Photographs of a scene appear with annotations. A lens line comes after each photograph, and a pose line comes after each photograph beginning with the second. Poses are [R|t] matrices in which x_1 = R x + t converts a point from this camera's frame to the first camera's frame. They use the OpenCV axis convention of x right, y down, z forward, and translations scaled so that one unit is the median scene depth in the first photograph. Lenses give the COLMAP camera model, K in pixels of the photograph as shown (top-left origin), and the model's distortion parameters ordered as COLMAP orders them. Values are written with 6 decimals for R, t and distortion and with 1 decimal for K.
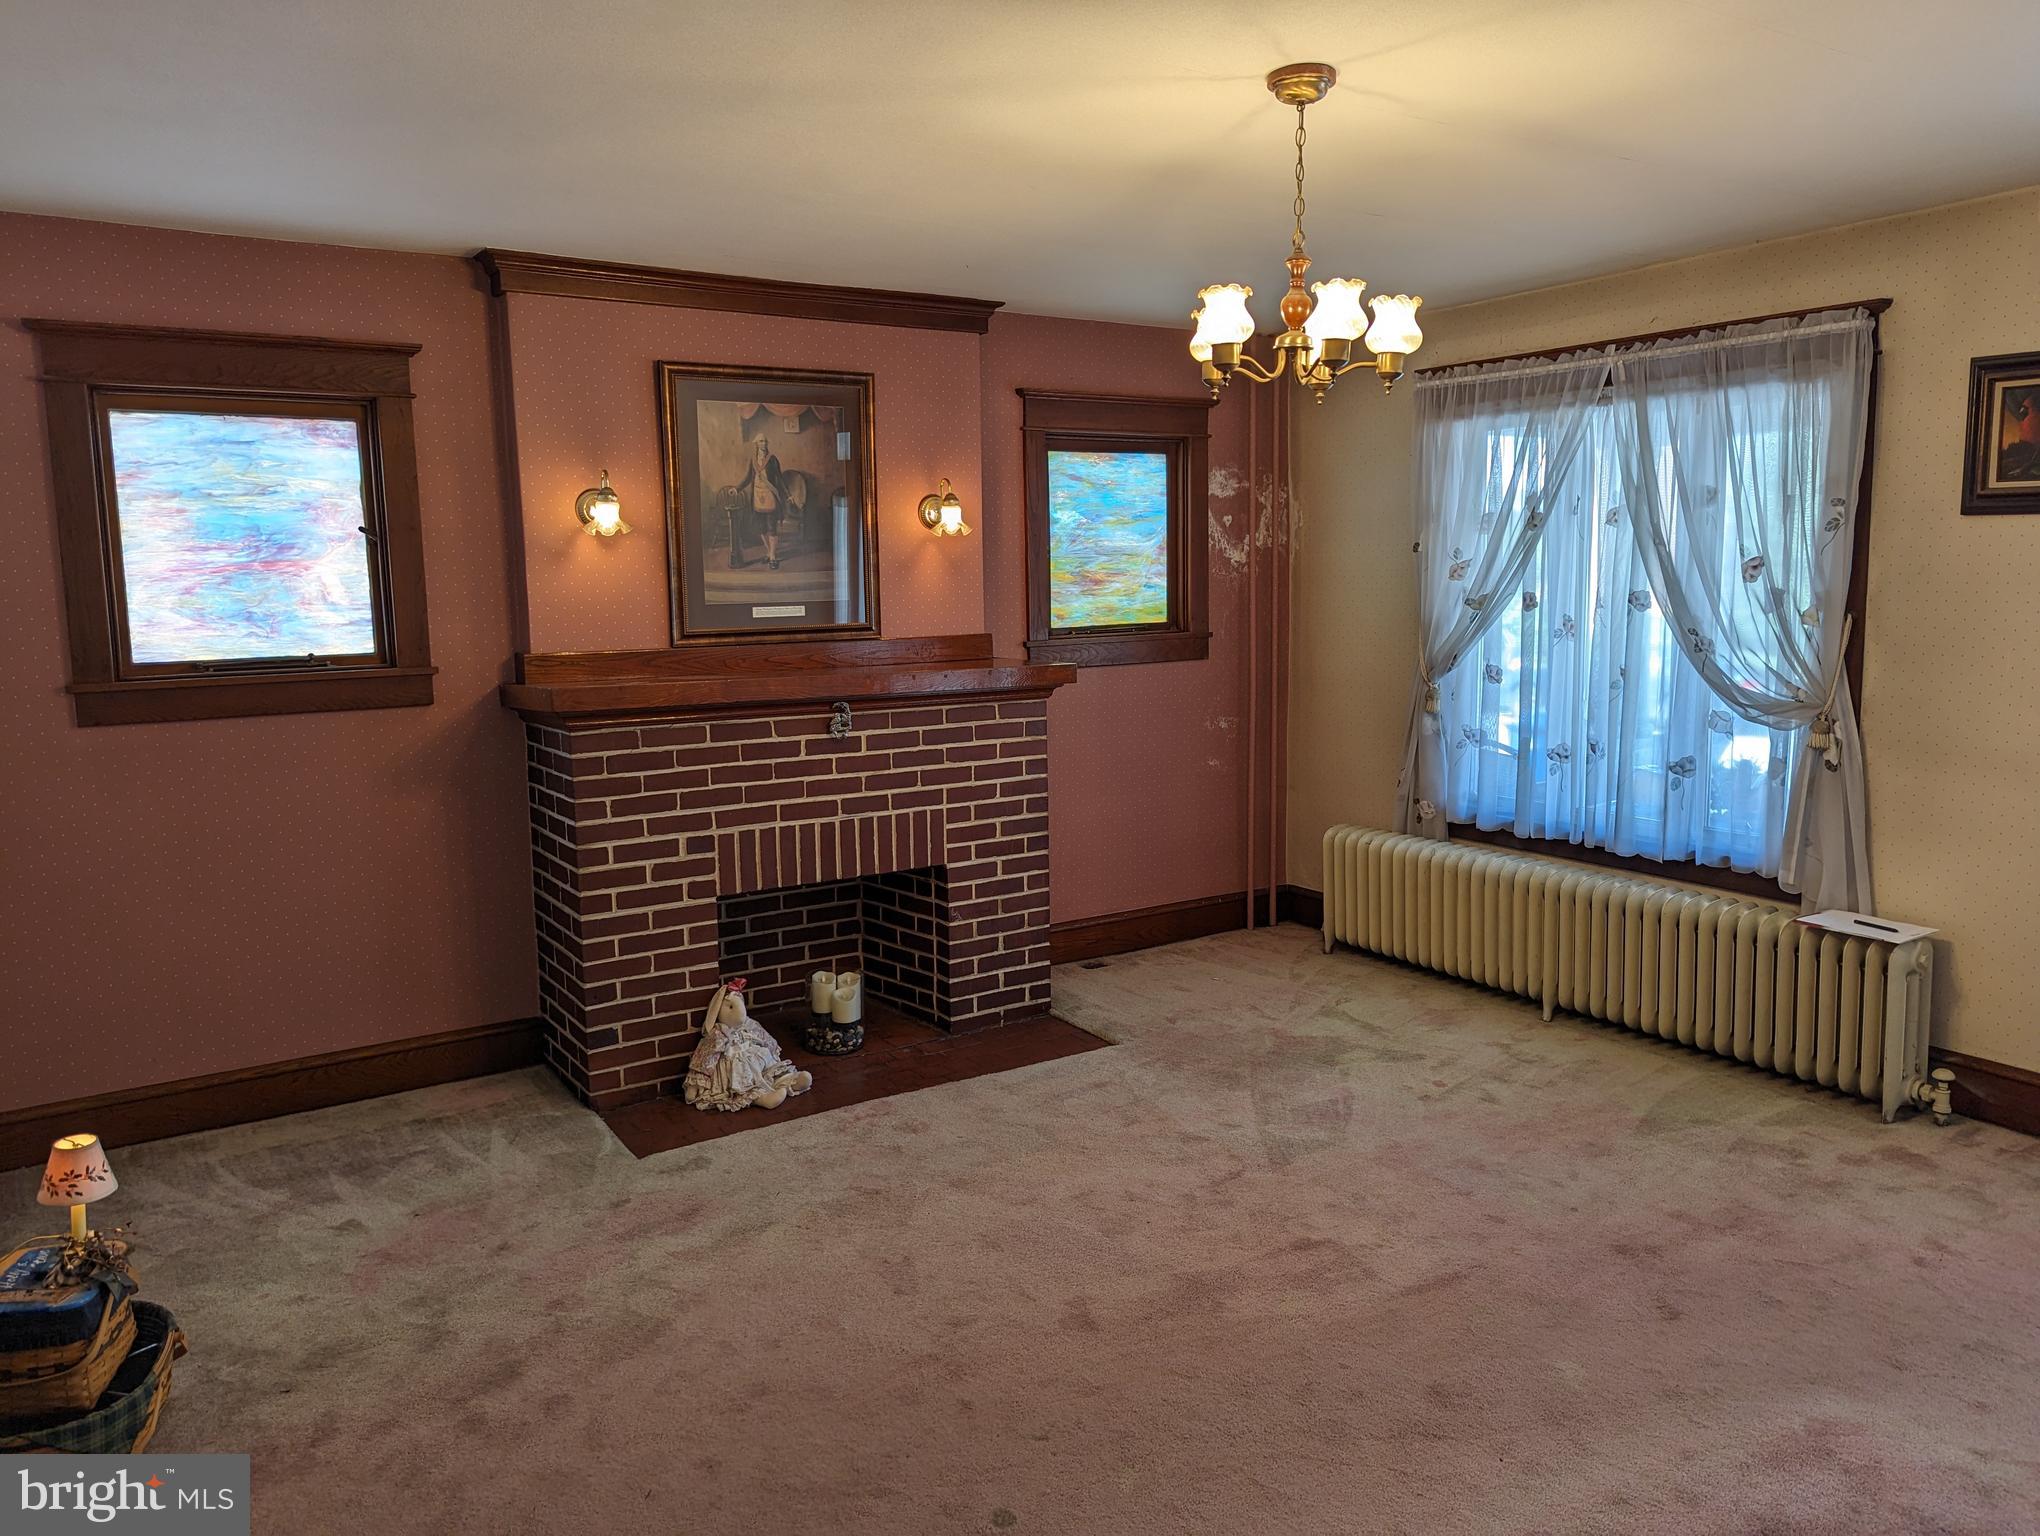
lens RADIAL K [[1451.0, 0, 1046.6], [0, 1451.0, 726.4], [0, 0, 1]] dist [0.103301, -0.136109]
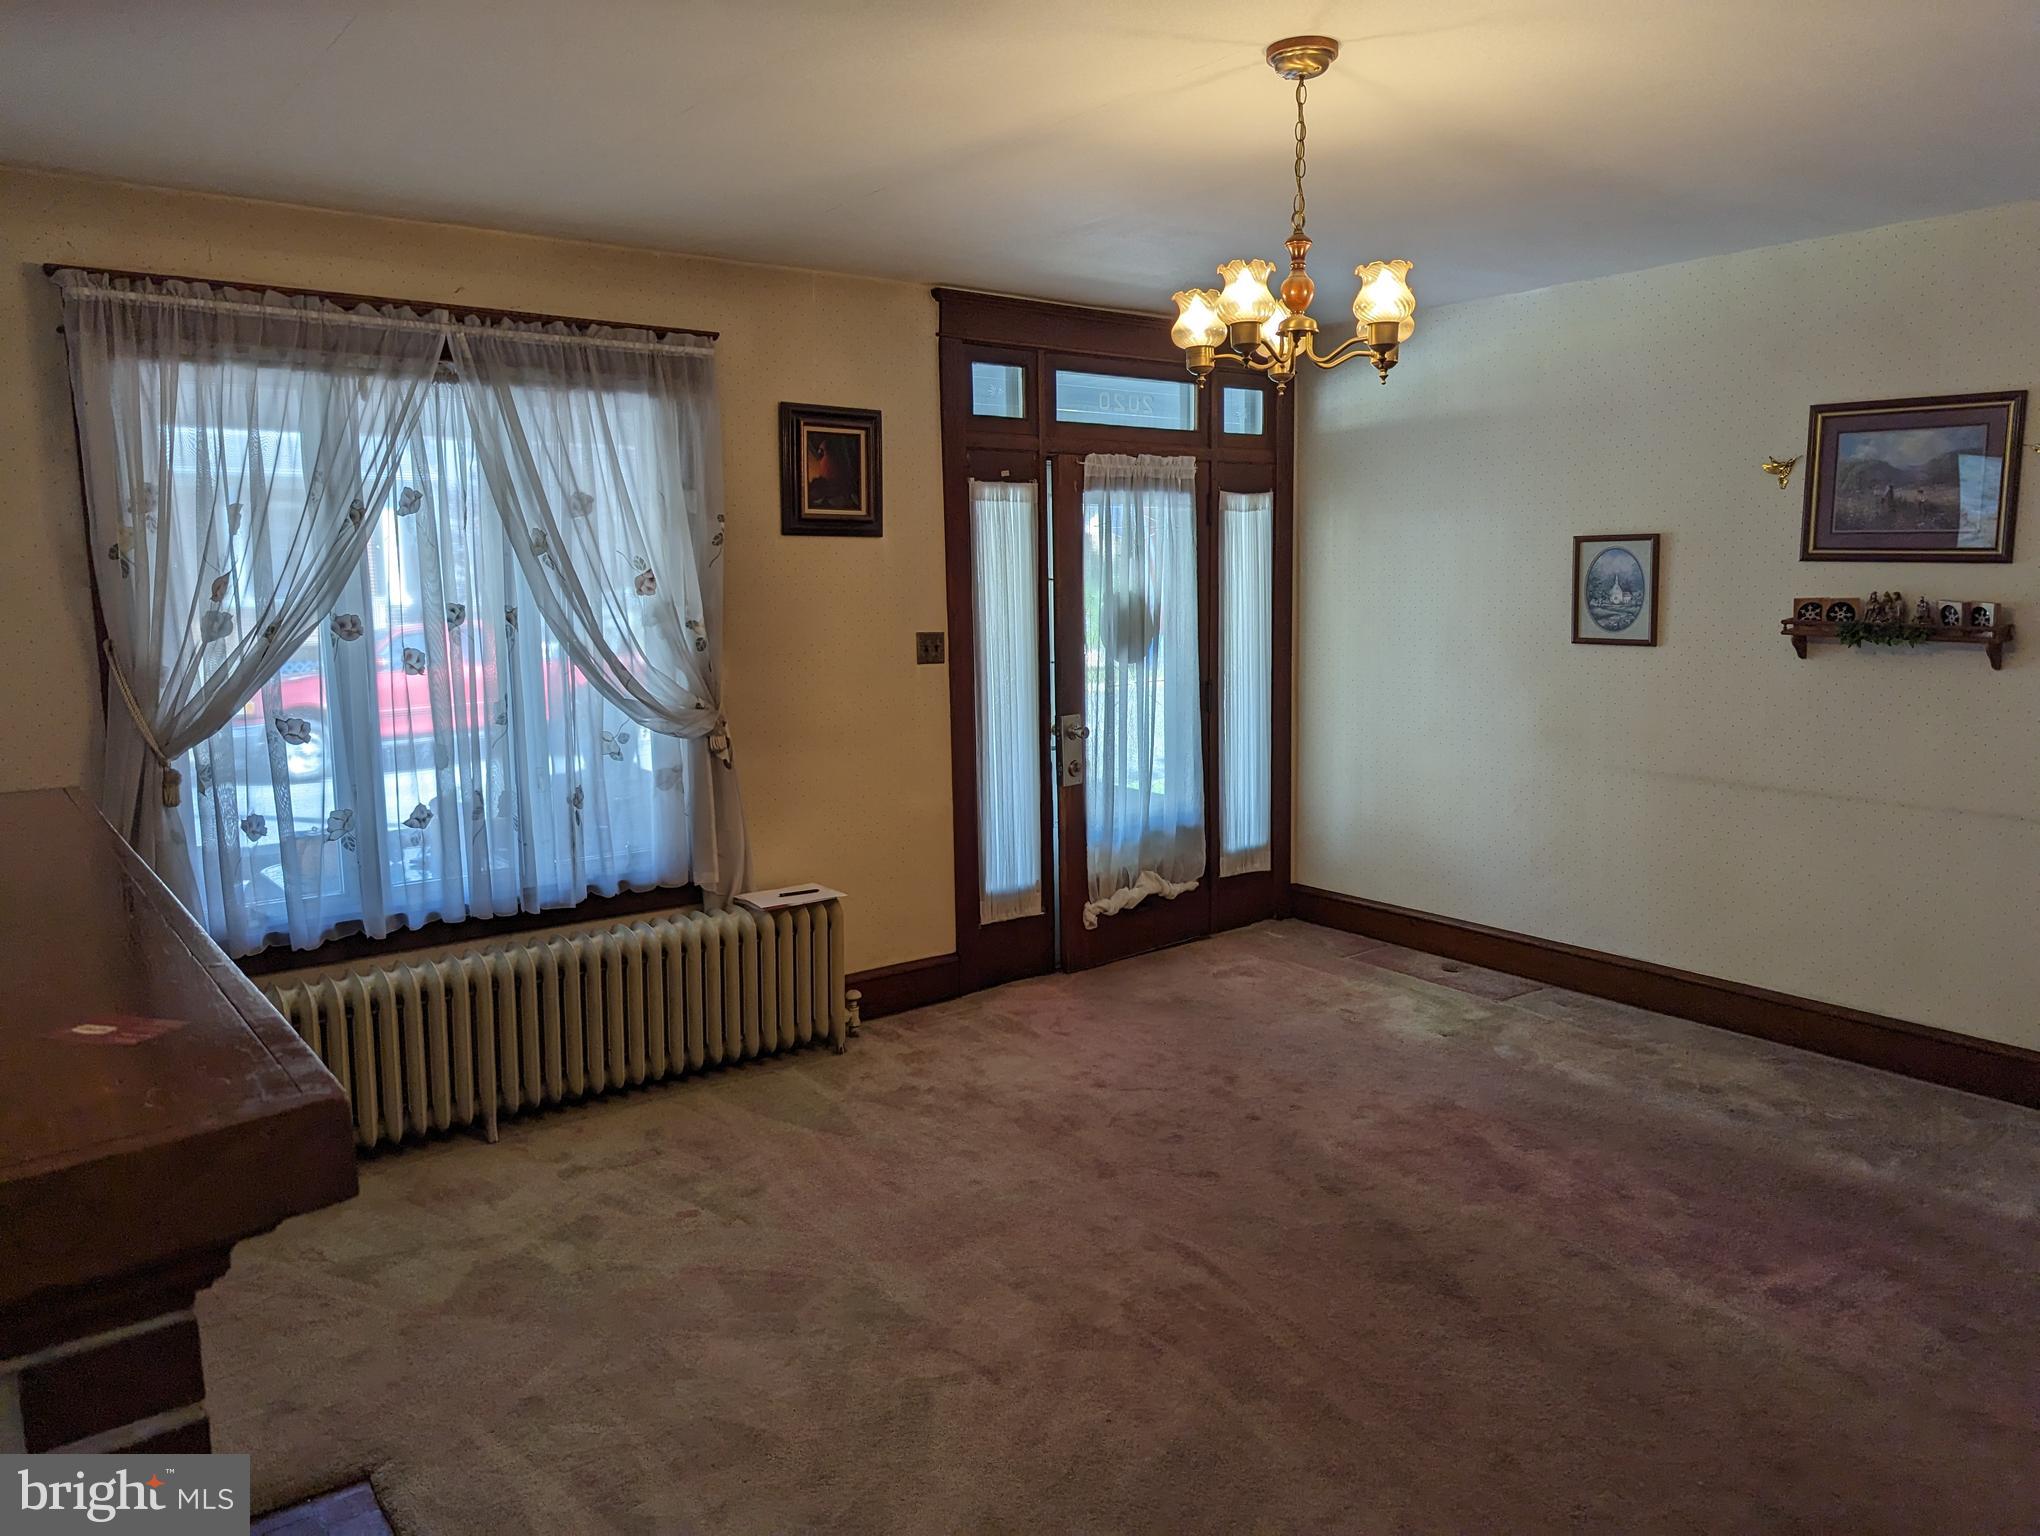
lens RADIAL K [[1387.7, 0, 1020.0], [0, 1387.7, 768.0], [0, 0, 1]] dist [0.001157, -0.000234]
pose [[-0.067827, -0.123219, 0.990059, -0.450614], [0.126597, 0.983260, 0.131045, -0.071866], [-0.989633, 0.134227, -0.051093, 0.785493]]
